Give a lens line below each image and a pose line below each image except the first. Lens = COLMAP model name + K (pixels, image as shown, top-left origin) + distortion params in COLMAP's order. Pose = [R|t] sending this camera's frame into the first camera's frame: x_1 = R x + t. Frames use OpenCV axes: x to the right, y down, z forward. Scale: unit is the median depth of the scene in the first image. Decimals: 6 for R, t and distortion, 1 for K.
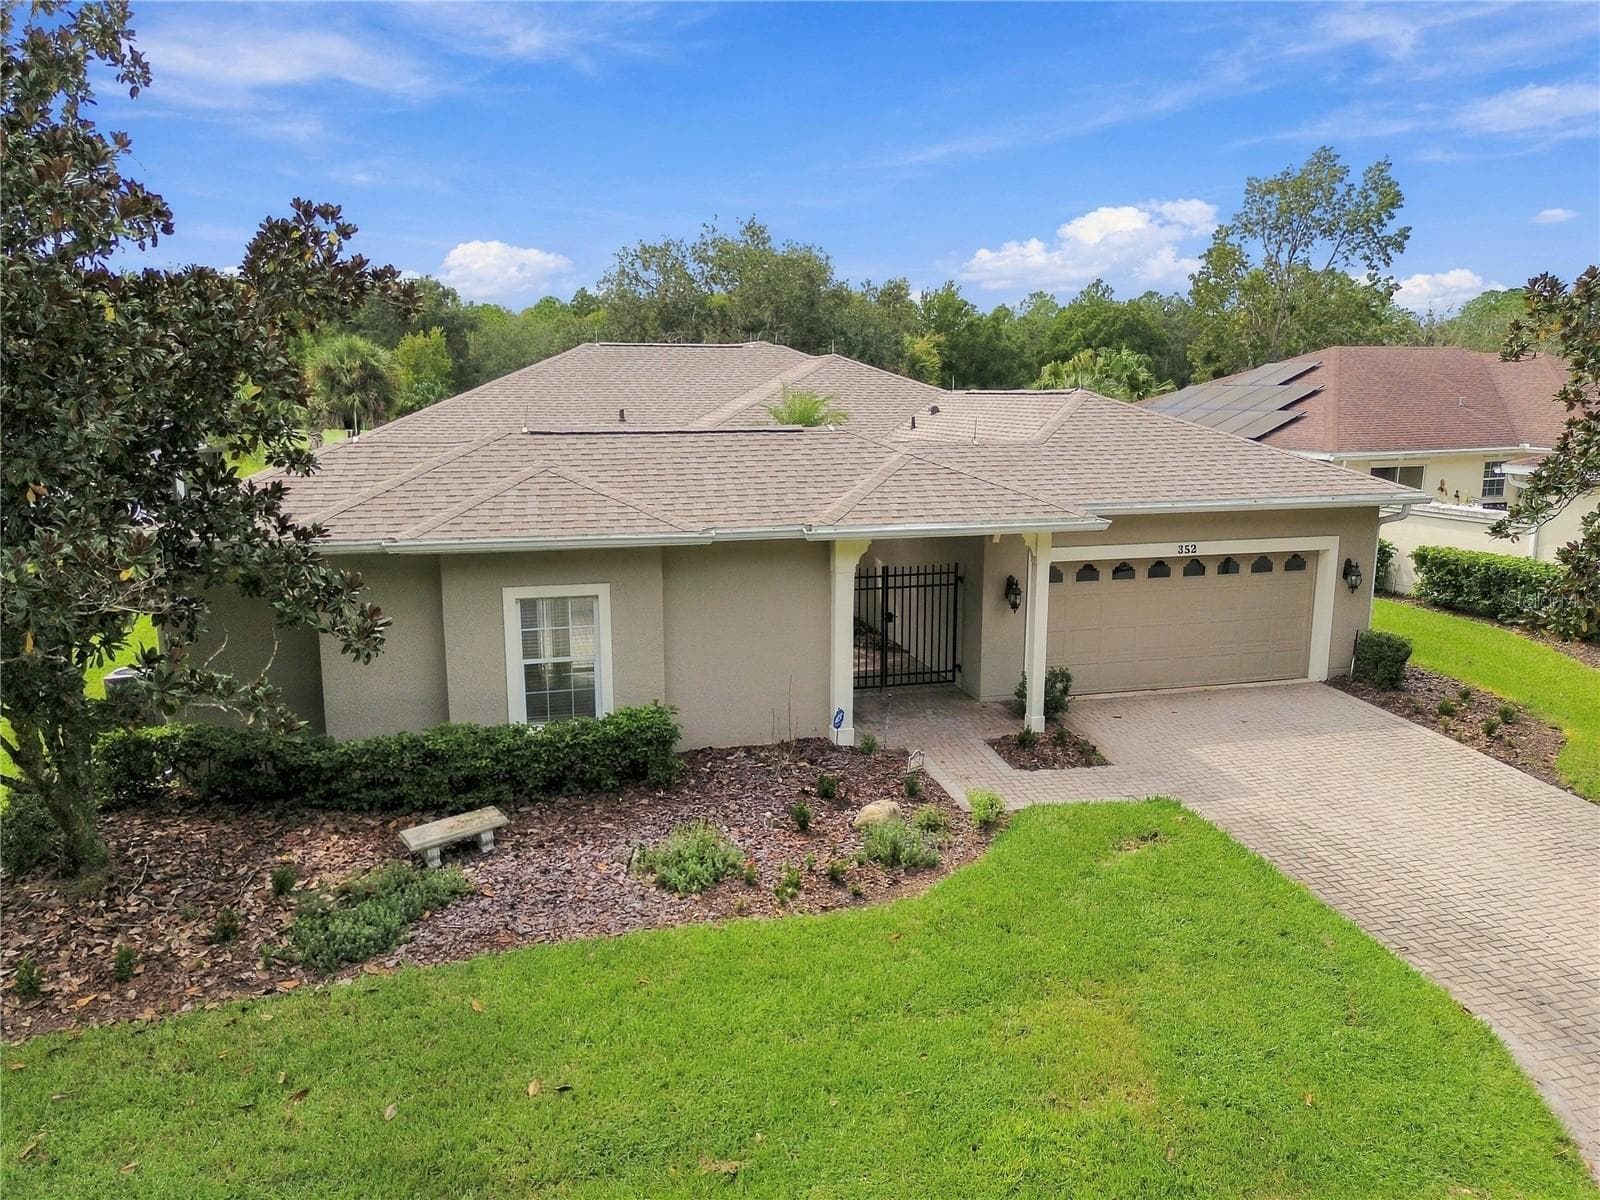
lens RADIAL K [[1129.4, 0, 801.6], [0, 1129.4, 604.1], [0, 0, 1]] dist [0.034059, -0.015889]
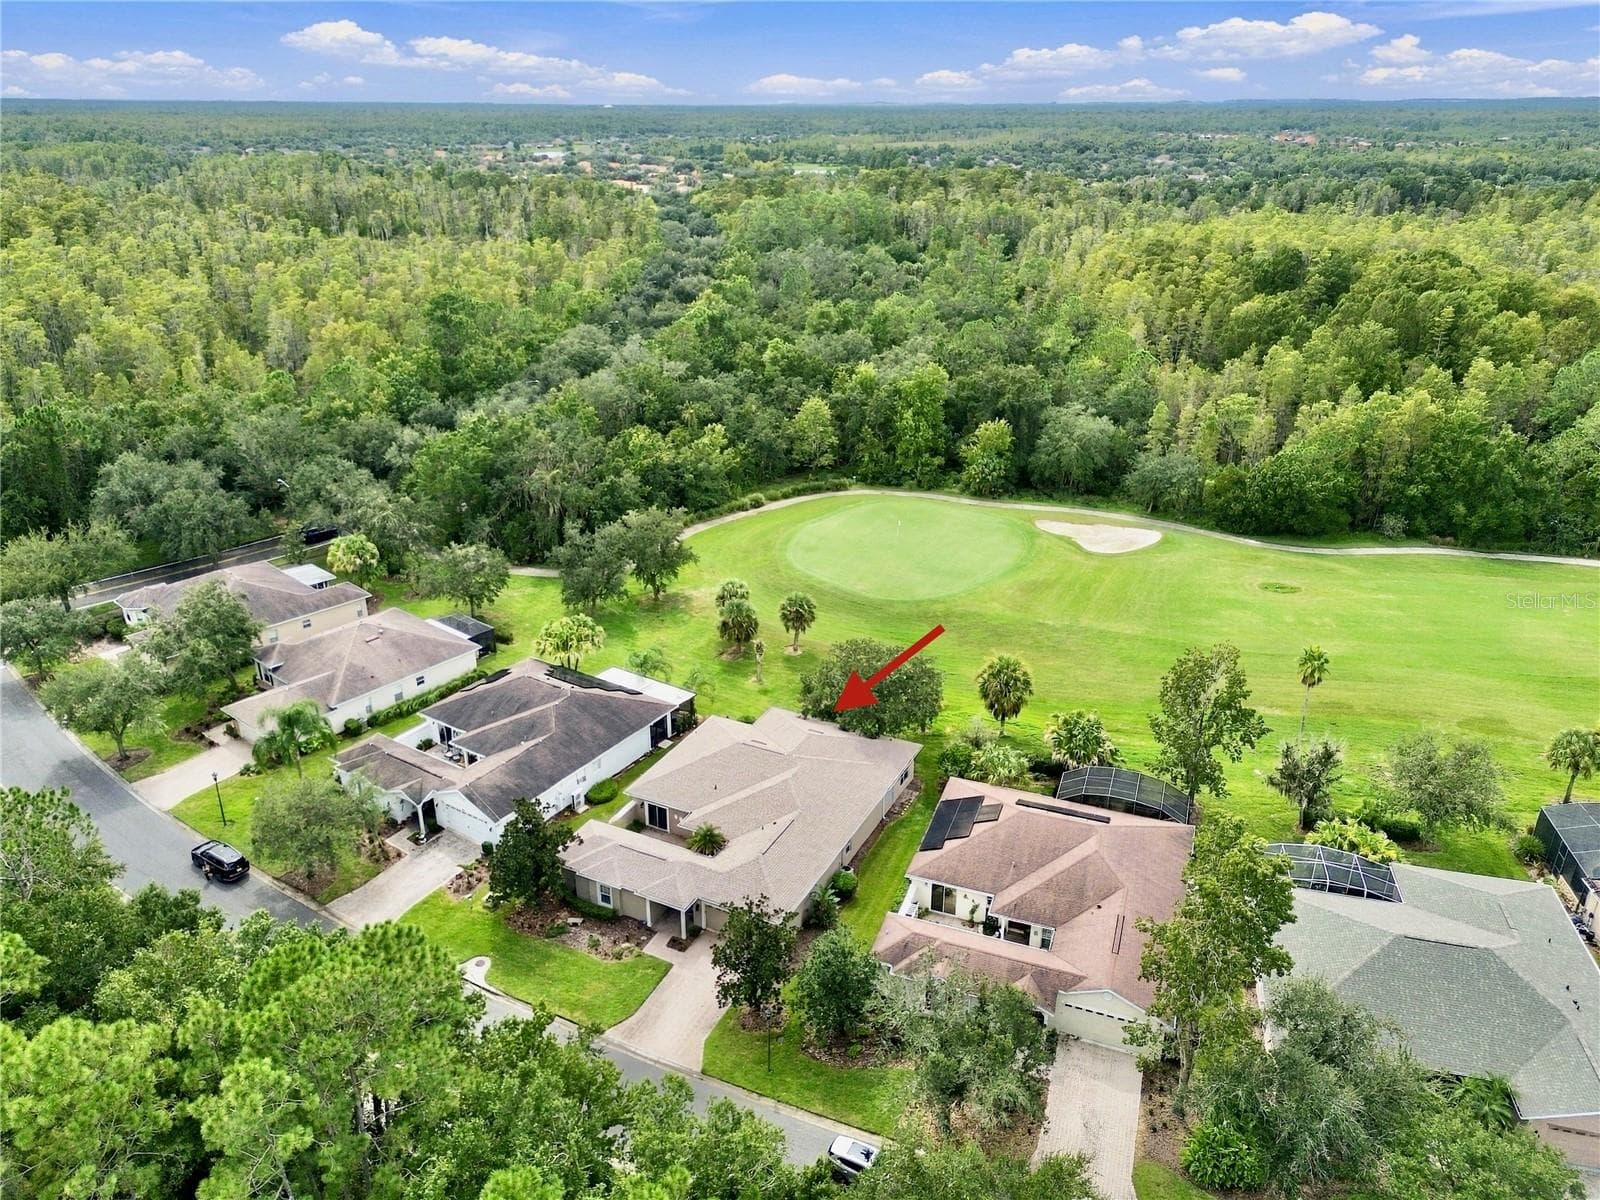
lens RADIAL K [[1129.4, 0, 795.4], [0, 1129.4, 601.0], [0, 0, 1]] dist [0.034059, -0.015889]
pose [[0.737345, 0.267923, -0.620112, 3.022053], [-0.120216, 0.955374, 0.269832, -2.508951], [0.664733, -0.124412, 0.736649, -1.995219]]
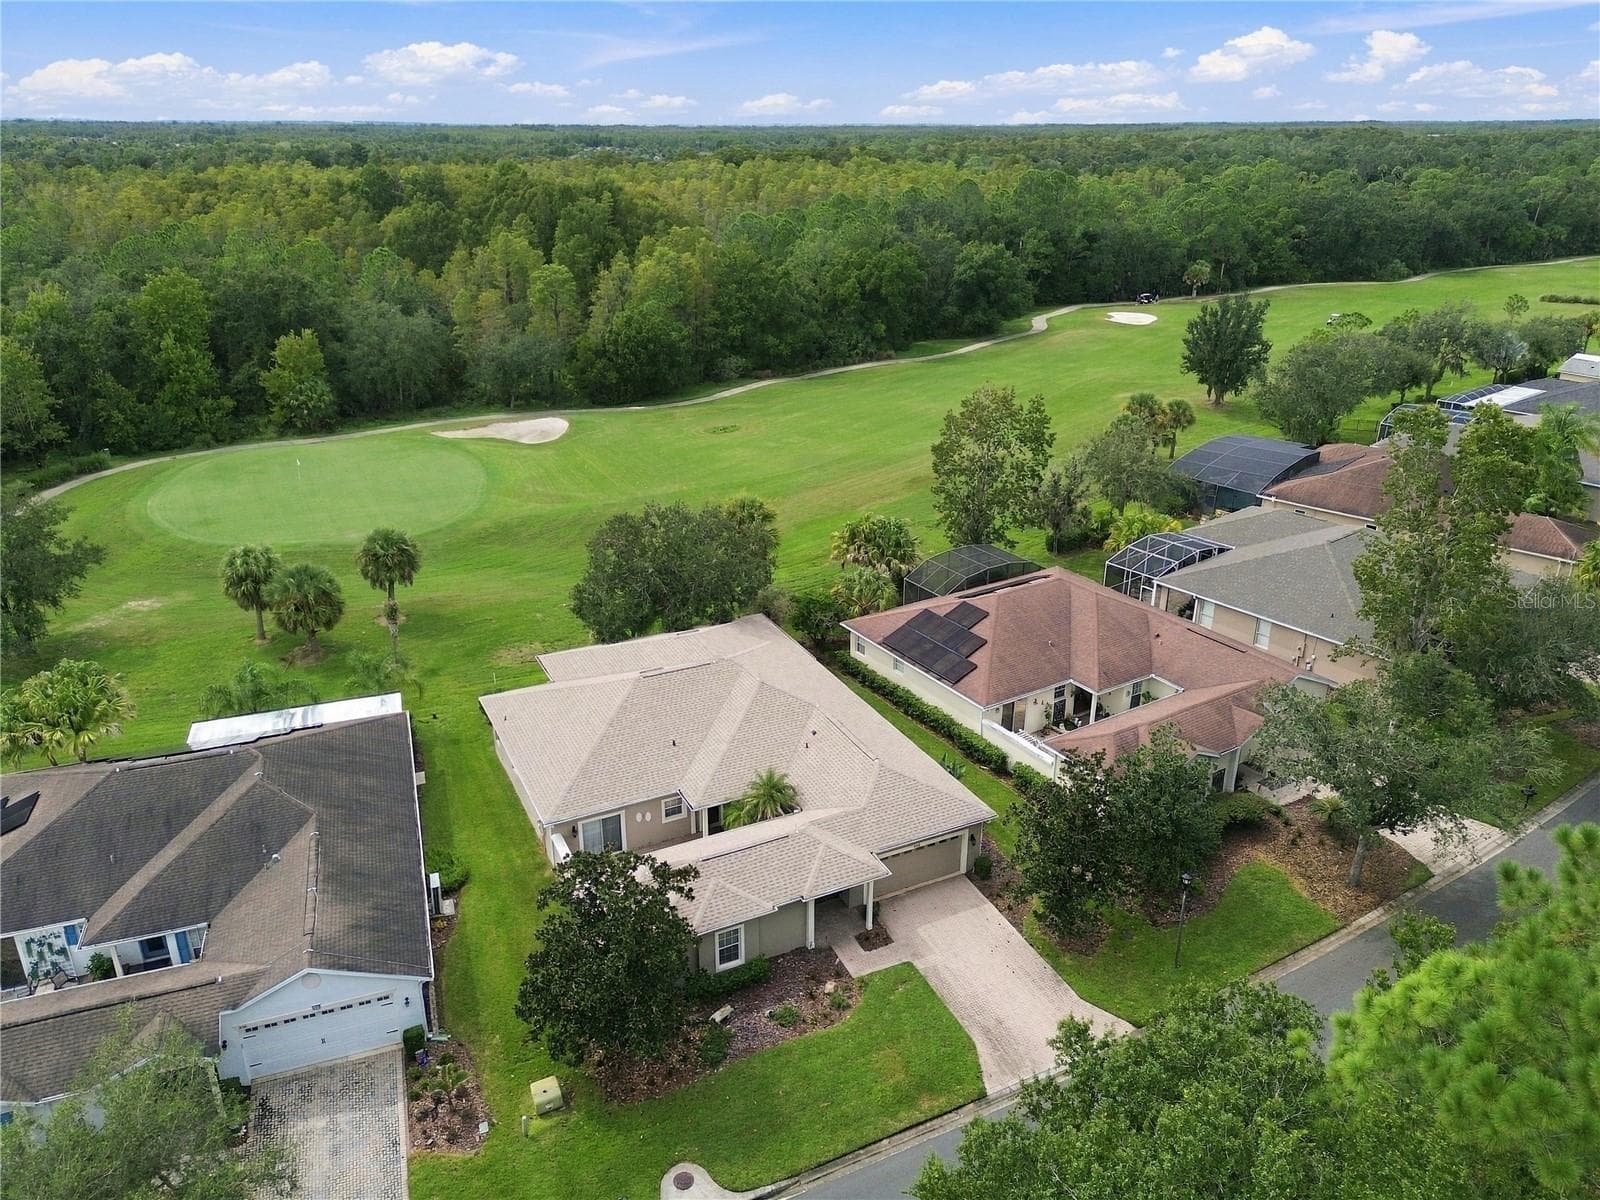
lens RADIAL K [[1129.4, 0, 801.8], [0, 1129.4, 594.3], [0, 0, 1]] dist [0.034059, -0.015889]
pose [[0.979559, -0.071451, 0.188038, -0.450453], [0.032199, 0.978430, 0.204054, -1.308827], [-0.198562, -0.193828, 0.960731, -1.617323]]
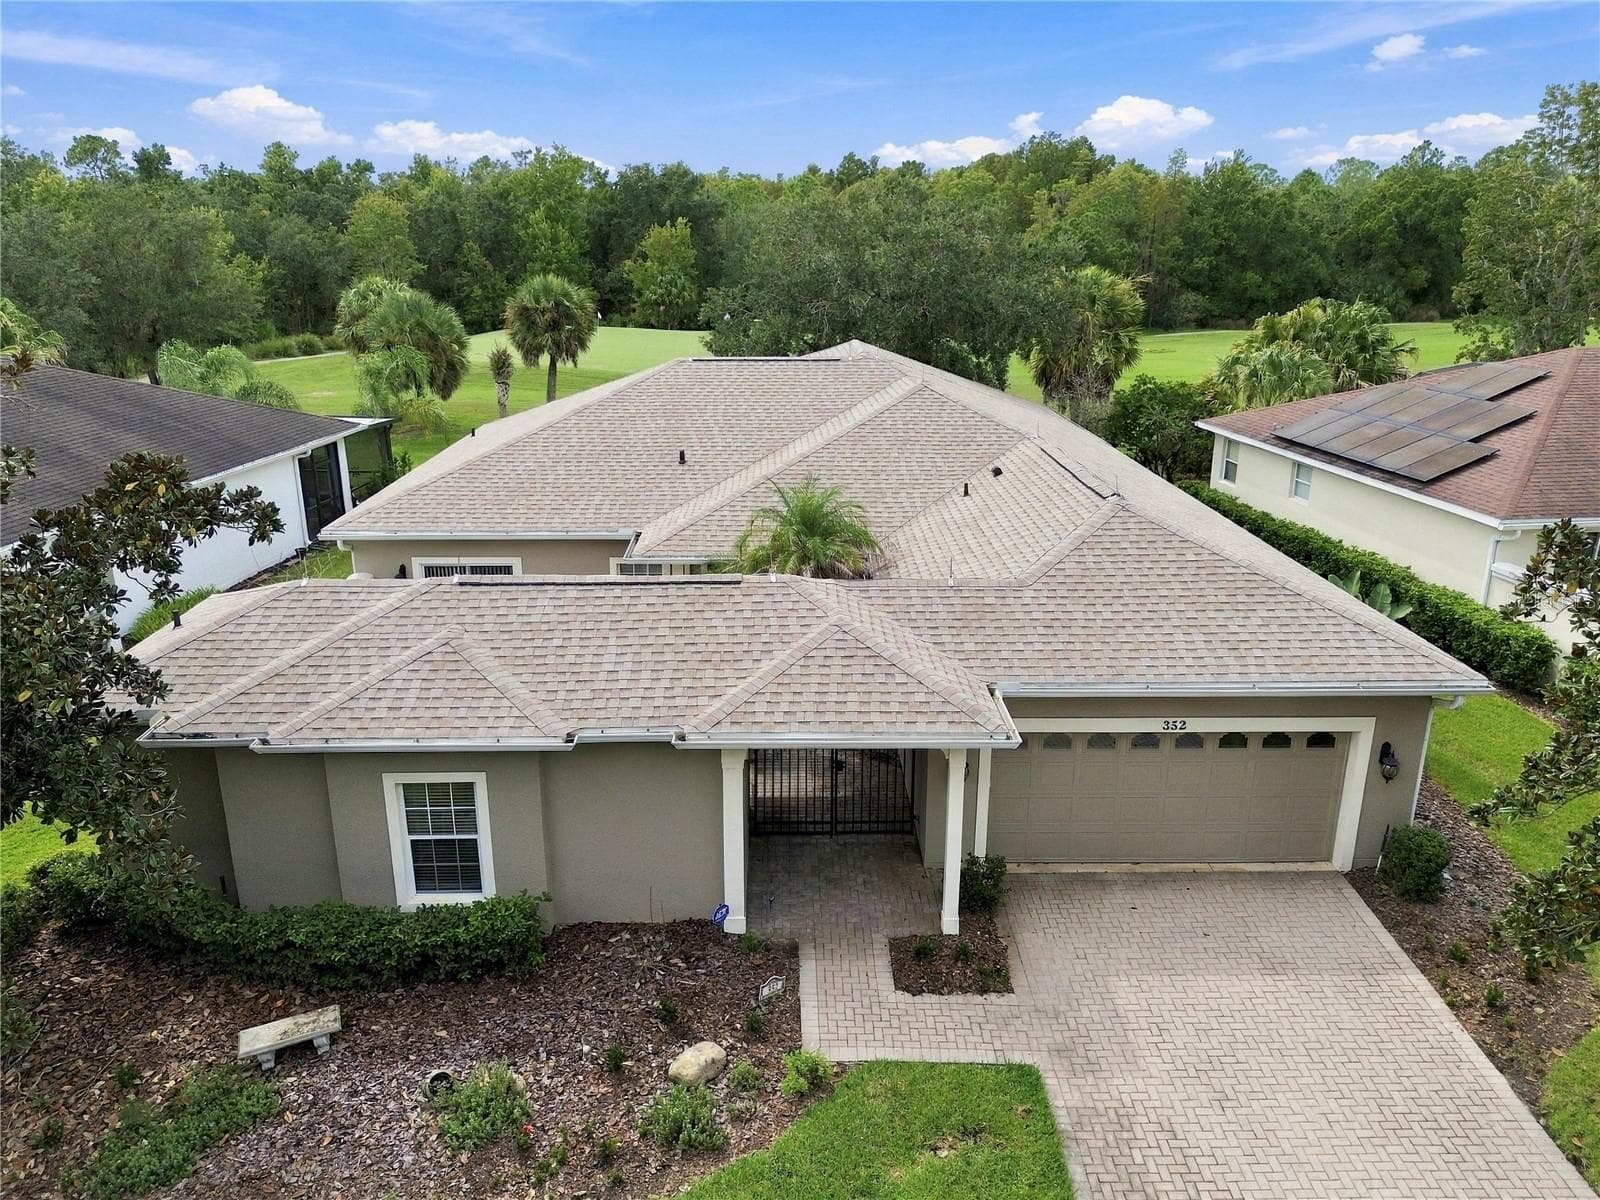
lens RADIAL K [[1129.4, 0, 802.0], [0, 1129.4, 599.7], [0, 0, 1]] dist [0.034059, -0.015889]
pose [[0.970198, 0.077246, -0.229673, 0.262857], [-0.049197, 0.990881, 0.125441, -0.253656], [0.237269, -0.110403, 0.965150, 0.085849]]
